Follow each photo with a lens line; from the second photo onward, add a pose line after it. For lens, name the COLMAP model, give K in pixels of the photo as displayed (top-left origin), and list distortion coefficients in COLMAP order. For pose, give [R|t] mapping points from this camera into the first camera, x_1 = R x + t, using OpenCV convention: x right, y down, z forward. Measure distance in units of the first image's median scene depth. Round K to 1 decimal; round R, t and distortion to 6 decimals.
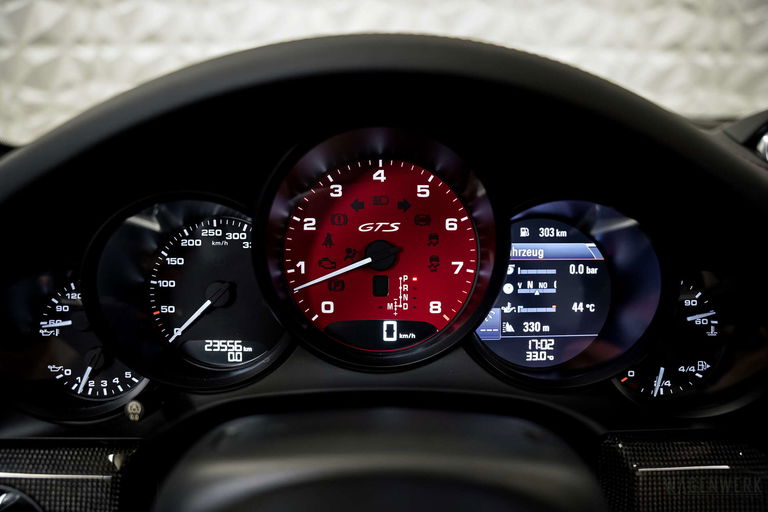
lens RADIAL K [[542.6, 0, 384.1], [0, 542.6, 252.2], [0, 0, 1]] dist [-0.146130, 0.072855]
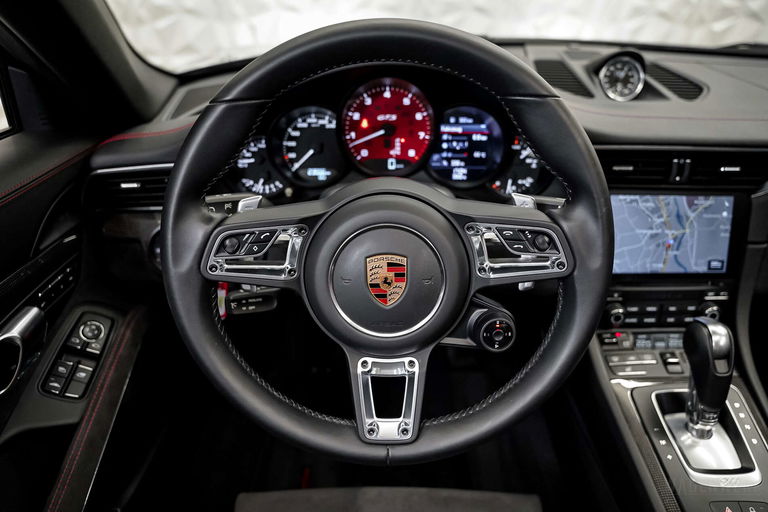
lens RADIAL K [[542.6, 0, 380.9], [0, 542.6, 258.9], [0, 0, 1]] dist [-0.146130, 0.072855]
pose [[0.999916, 0.001370, -0.012863, -0.004962], [0.001366, 0.977637, 0.210294, 0.058844], [0.012863, -0.210294, 0.977554, -1.309830]]
